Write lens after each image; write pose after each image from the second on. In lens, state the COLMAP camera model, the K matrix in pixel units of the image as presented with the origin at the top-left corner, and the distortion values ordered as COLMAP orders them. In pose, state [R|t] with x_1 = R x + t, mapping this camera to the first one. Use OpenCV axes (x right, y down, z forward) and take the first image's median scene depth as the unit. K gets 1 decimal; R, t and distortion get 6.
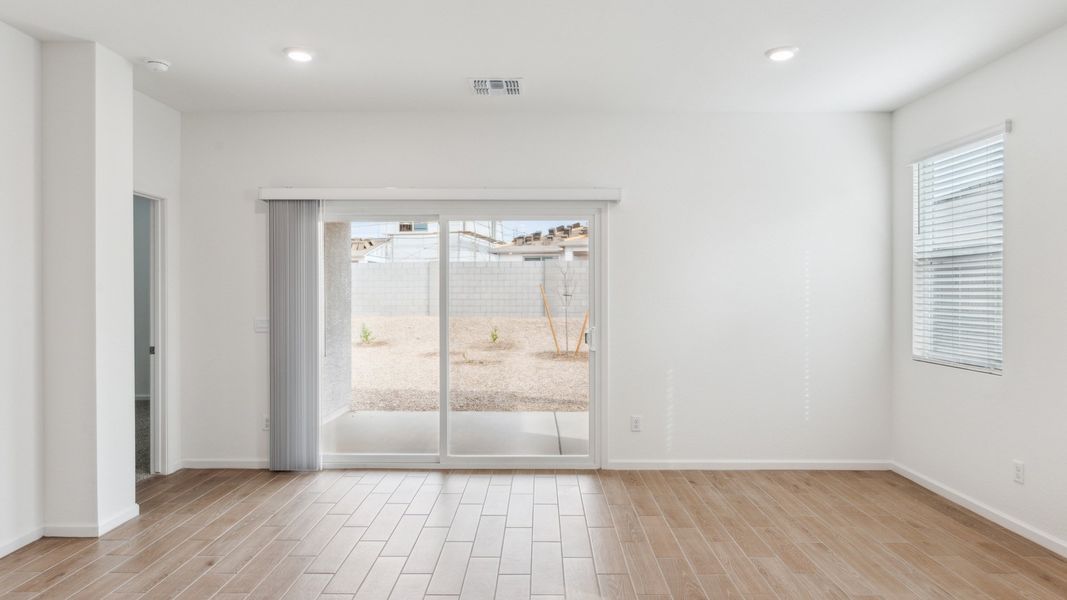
lens RADIAL K [[633.8, 0, 533.4], [0, 633.8, 297.6], [0, 0, 1]] dist [0.000248, -0.001983]
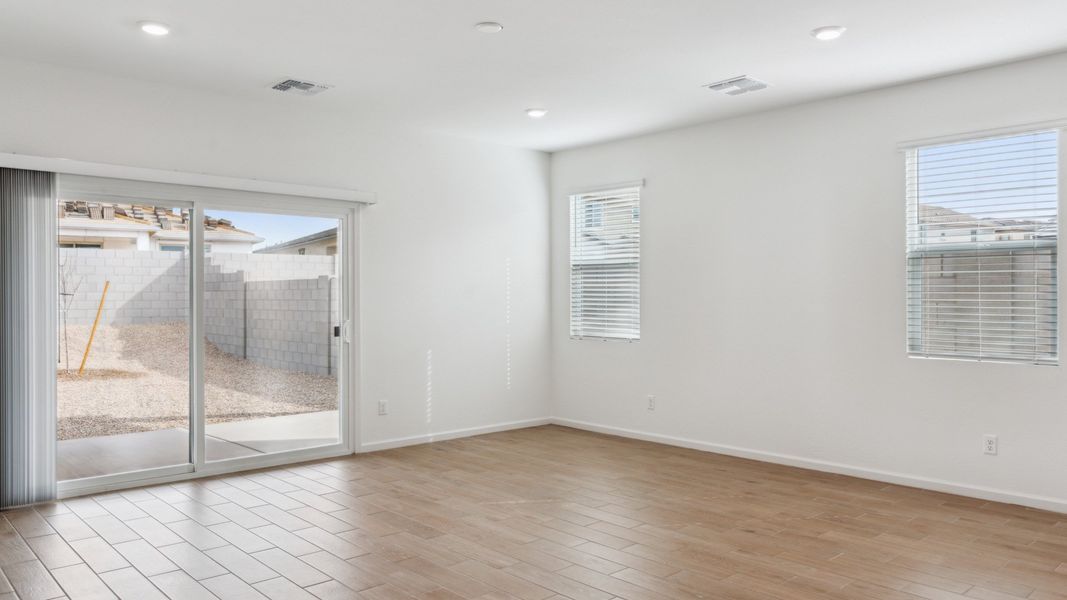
lens RADIAL K [[773.3, 0, 534.2], [0, 773.3, 300.9], [0, 0, 1]] dist [-0.005484, -0.000848]
pose [[0.733820, -0.004328, 0.679331, -0.557024], [0.003592, 0.999990, 0.002491, 0.011656], [-0.679335, 0.000612, 0.733828, -0.161710]]
